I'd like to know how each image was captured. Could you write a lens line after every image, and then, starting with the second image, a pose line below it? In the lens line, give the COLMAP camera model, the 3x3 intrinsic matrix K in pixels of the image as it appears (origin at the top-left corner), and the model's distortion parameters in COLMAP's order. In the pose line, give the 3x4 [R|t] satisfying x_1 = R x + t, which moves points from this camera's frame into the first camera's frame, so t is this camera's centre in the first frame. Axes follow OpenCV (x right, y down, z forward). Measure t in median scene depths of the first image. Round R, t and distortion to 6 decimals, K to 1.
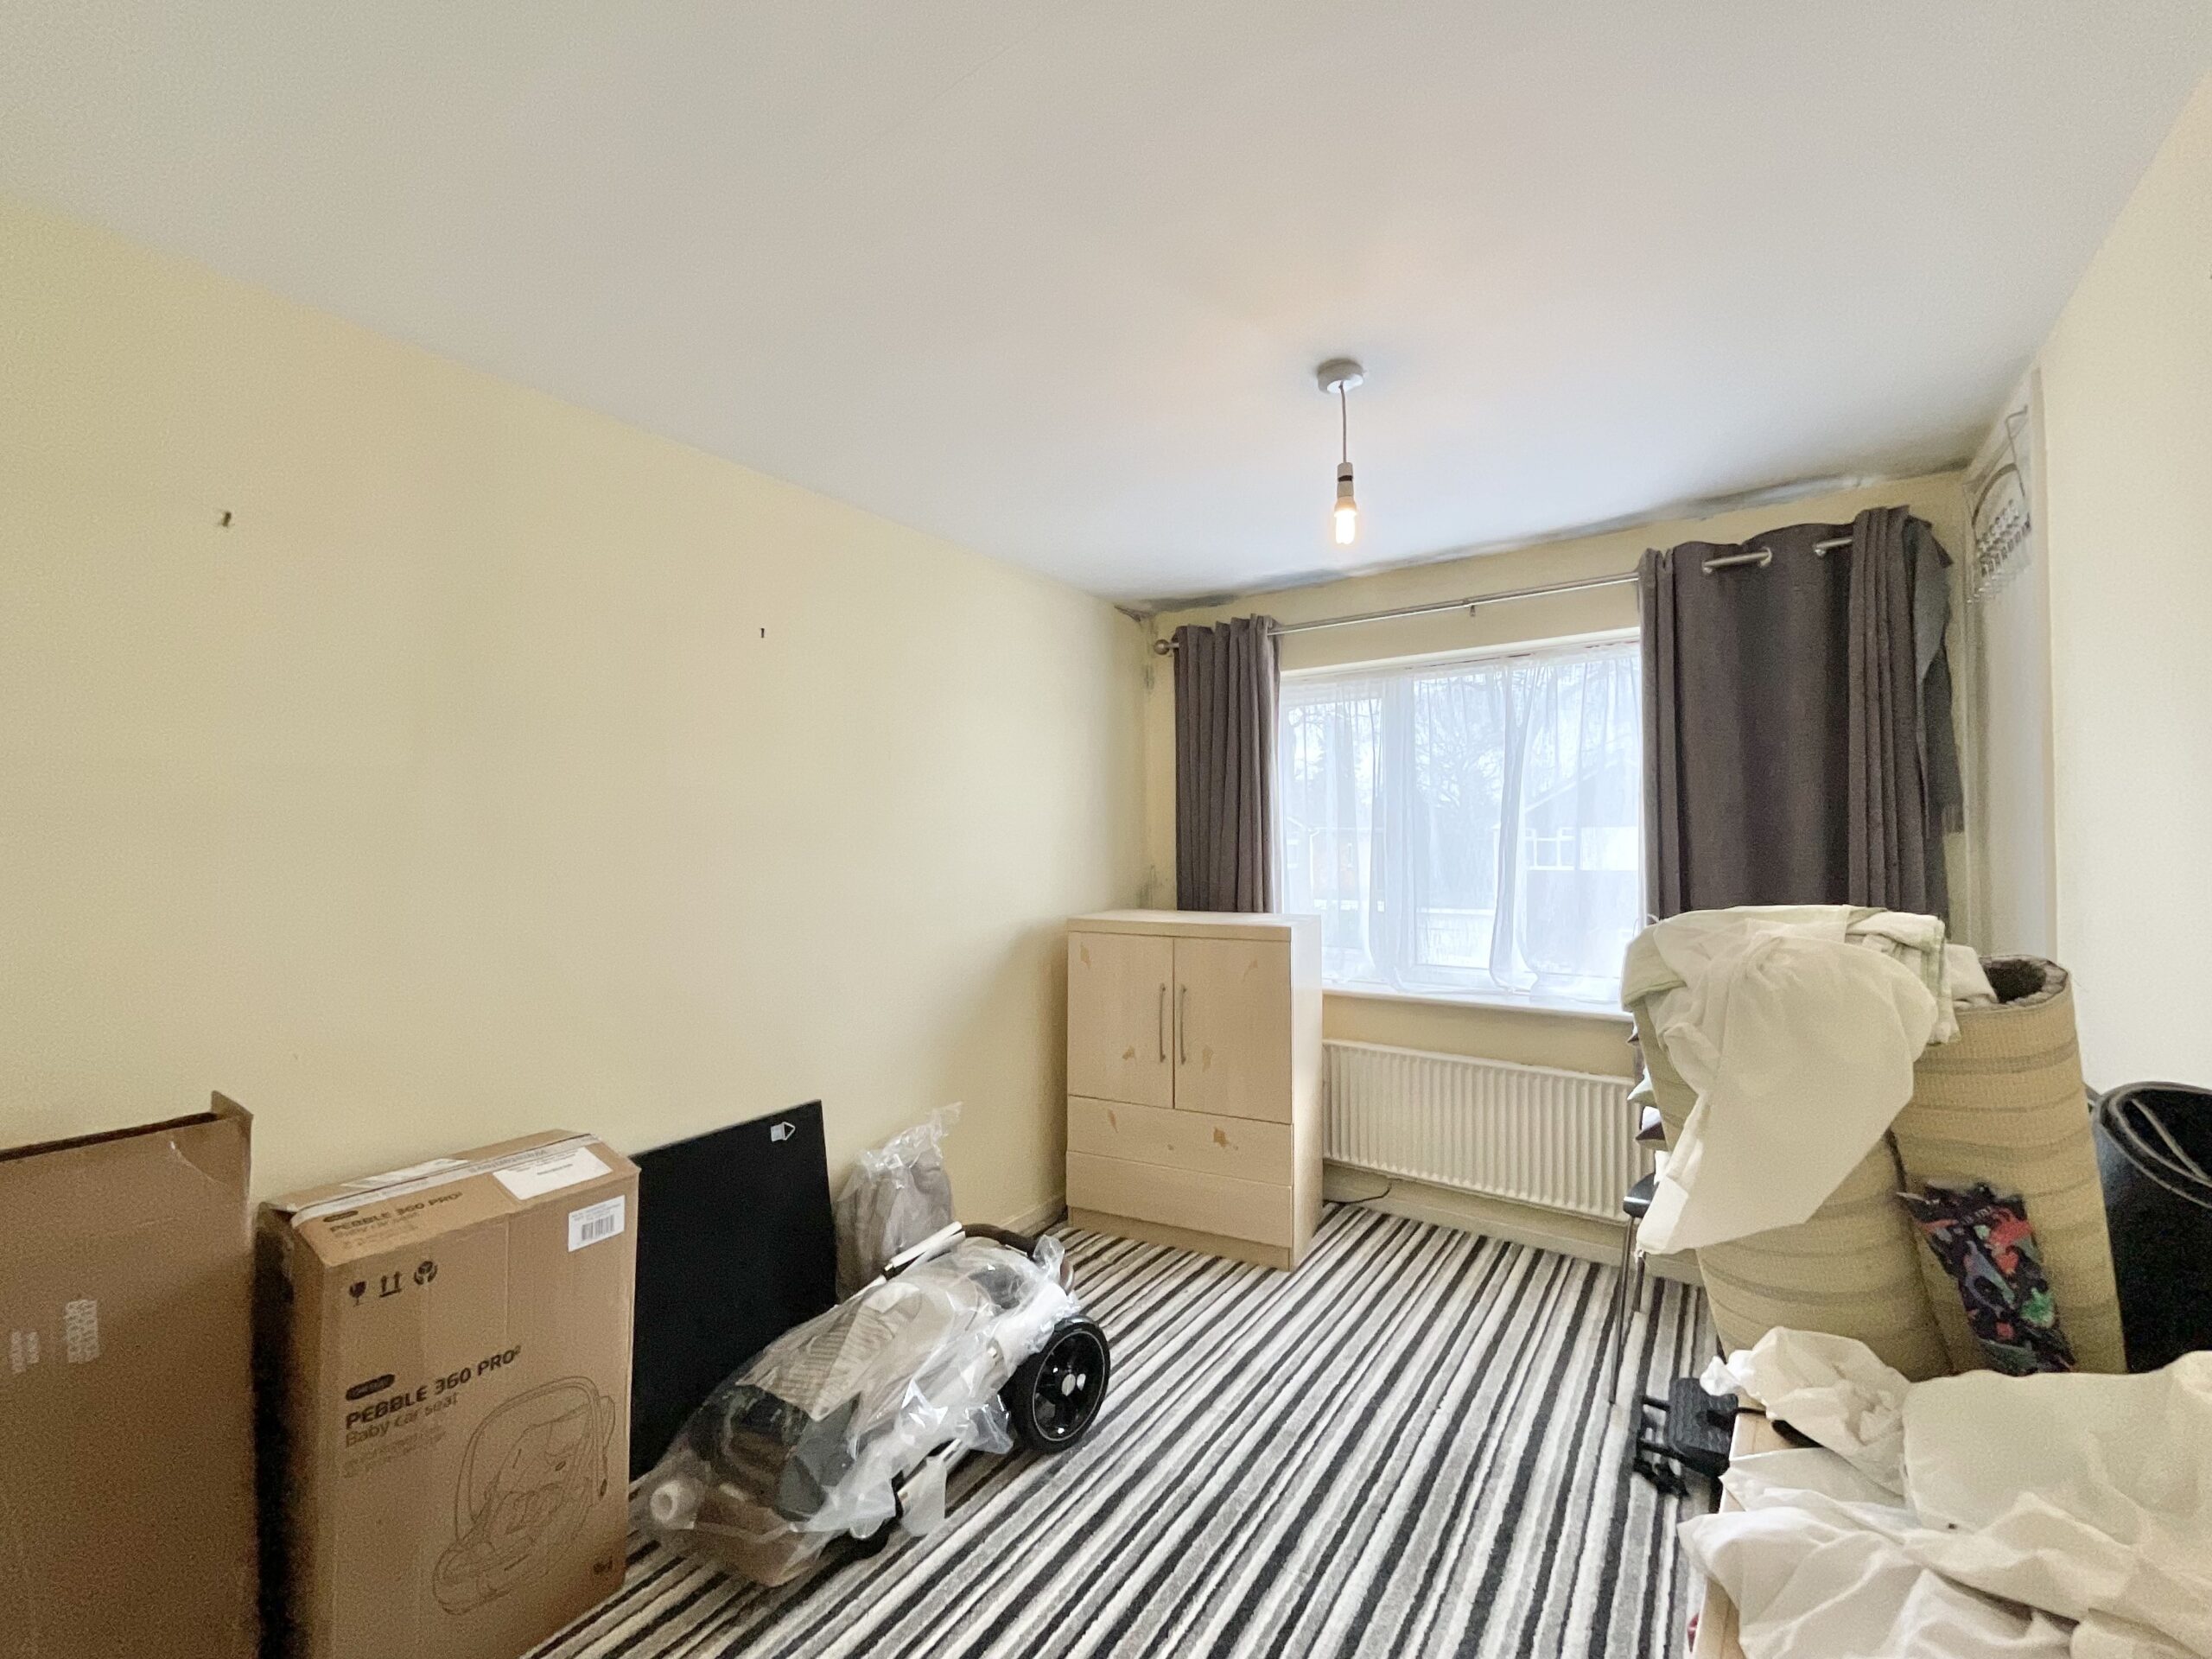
lens RADIAL K [[908.4, 0, 1106.0], [0, 908.4, 829.5], [0, 0, 1]] dist [0.019340, 0.000083]
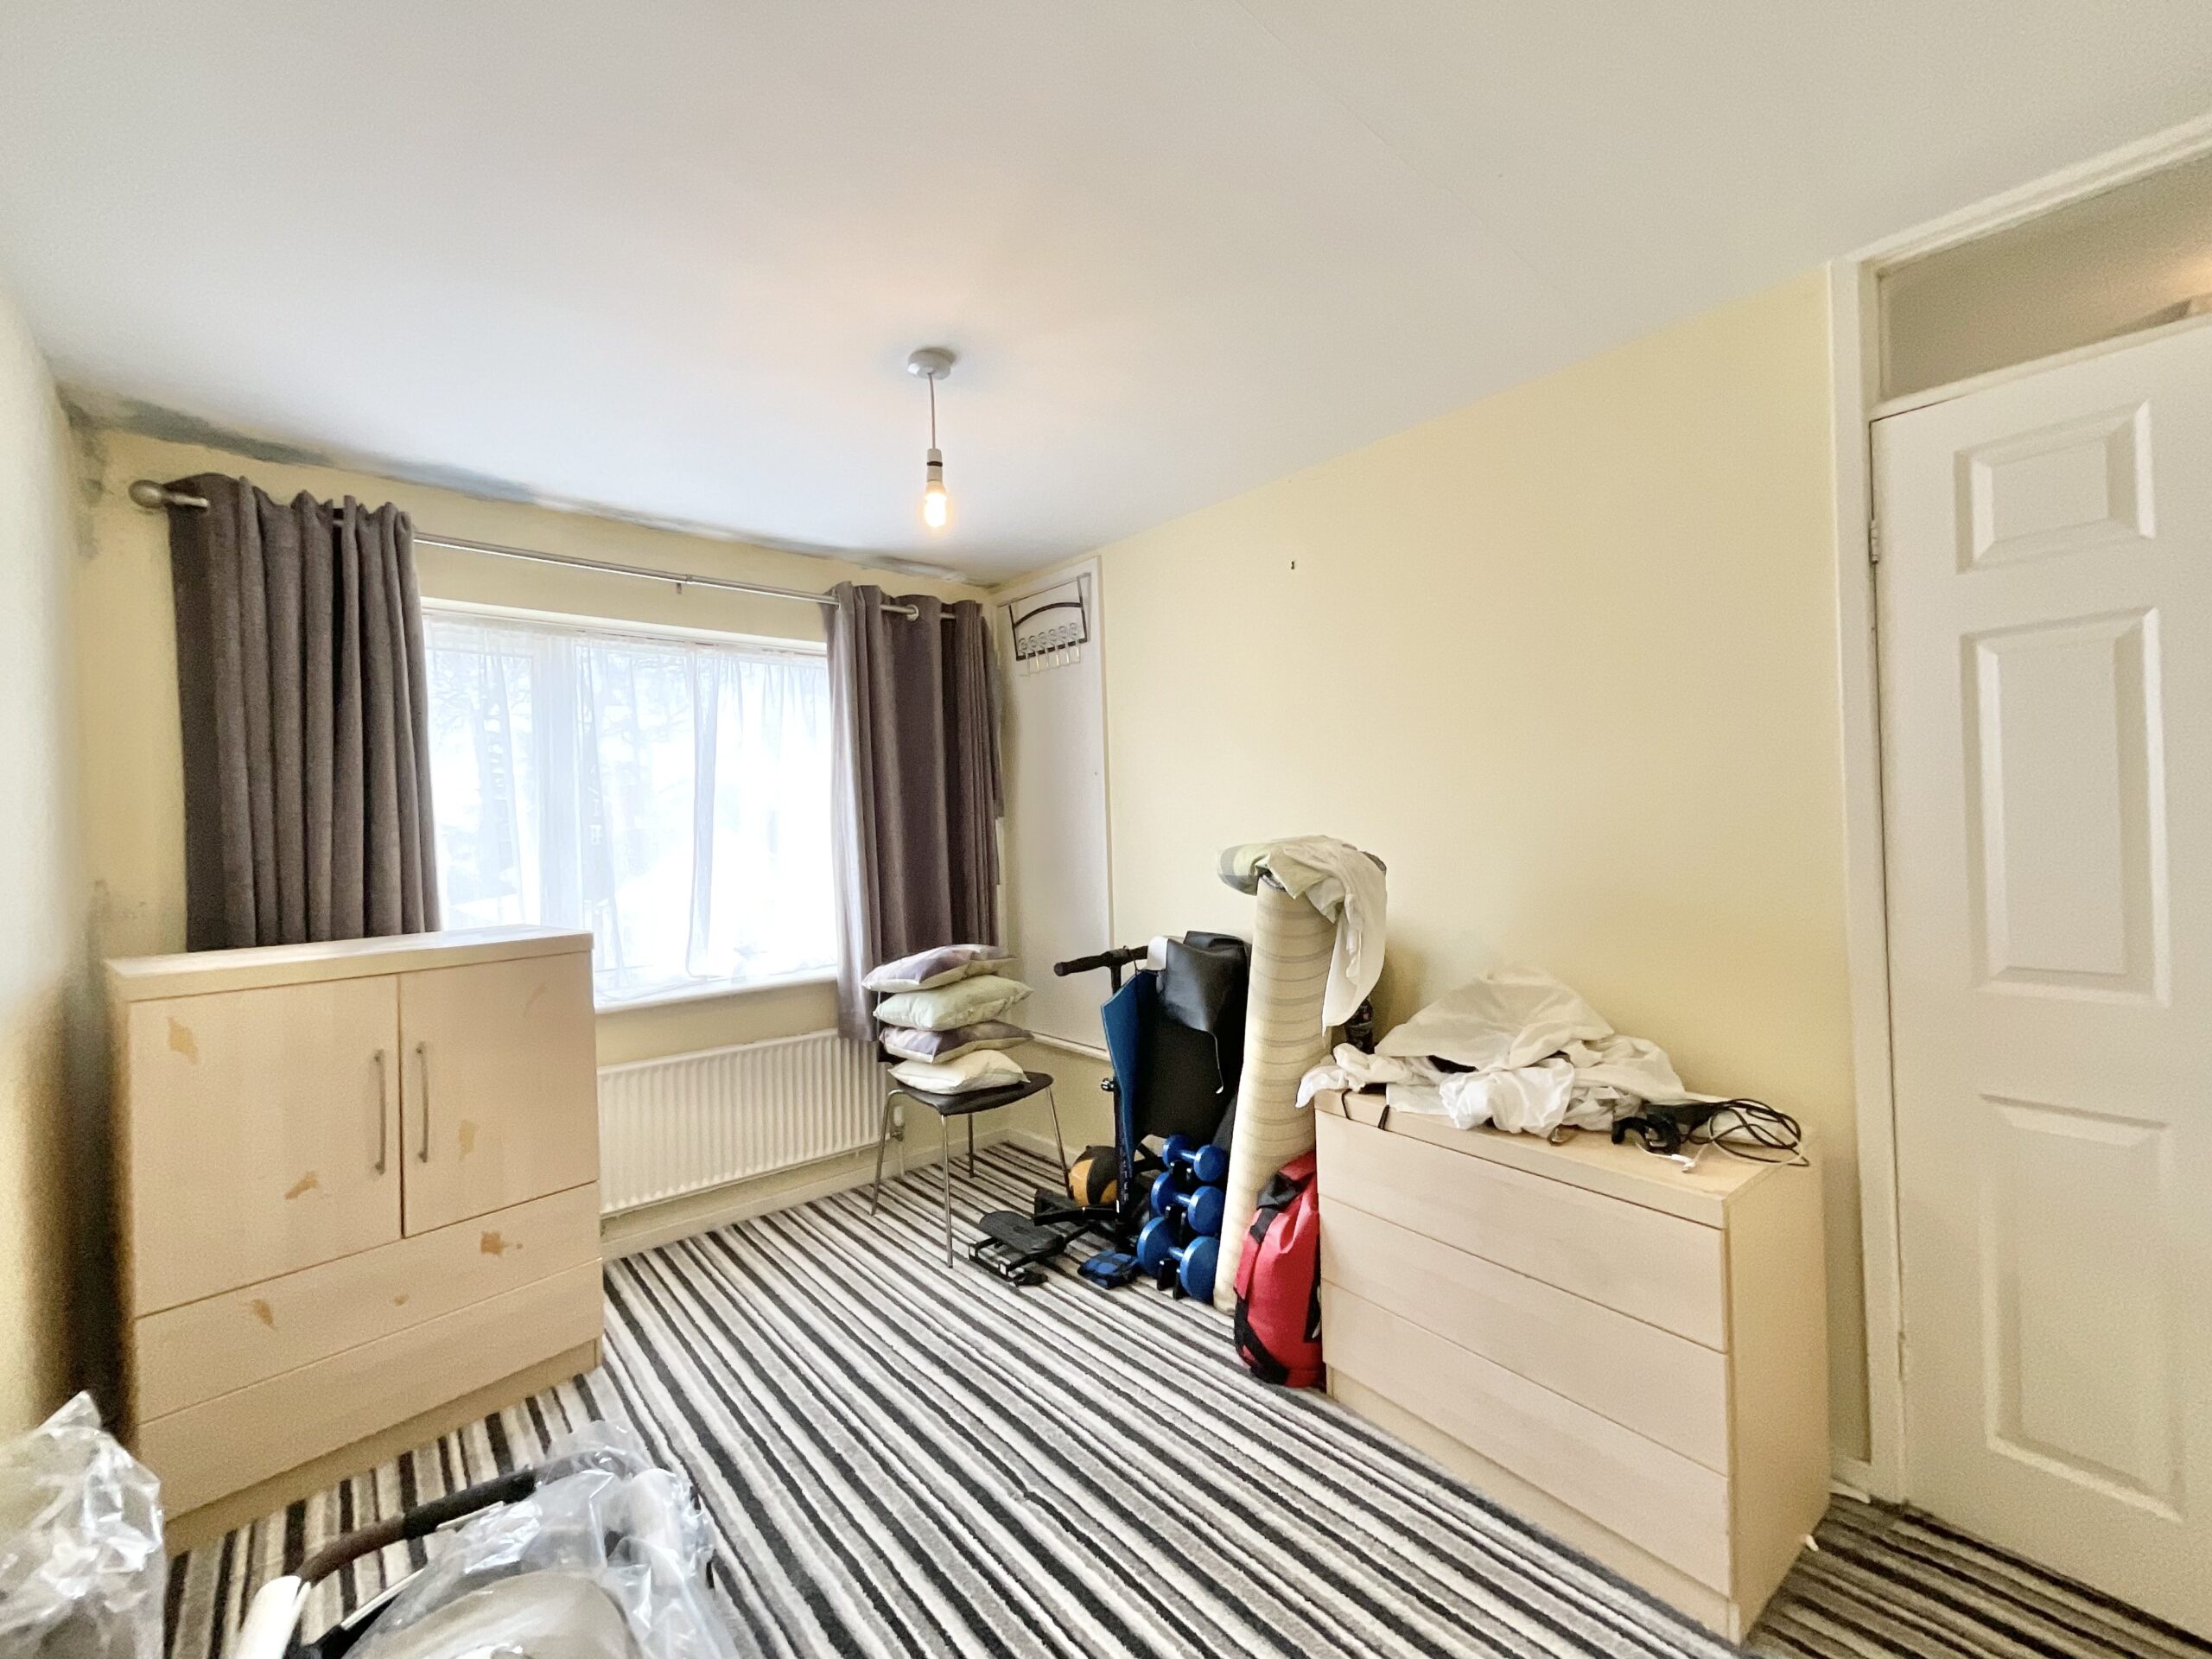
lens RADIAL K [[908.4, 0, 1106.0], [0, 908.4, 829.5], [0, 0, 1]] dist [0.019340, 0.000083]
pose [[0.252492, -0.001444, 0.967598, -0.456147], [0.015797, 0.999872, -0.002630, 0.025820], [-0.967470, 0.015950, 0.252483, 0.361304]]
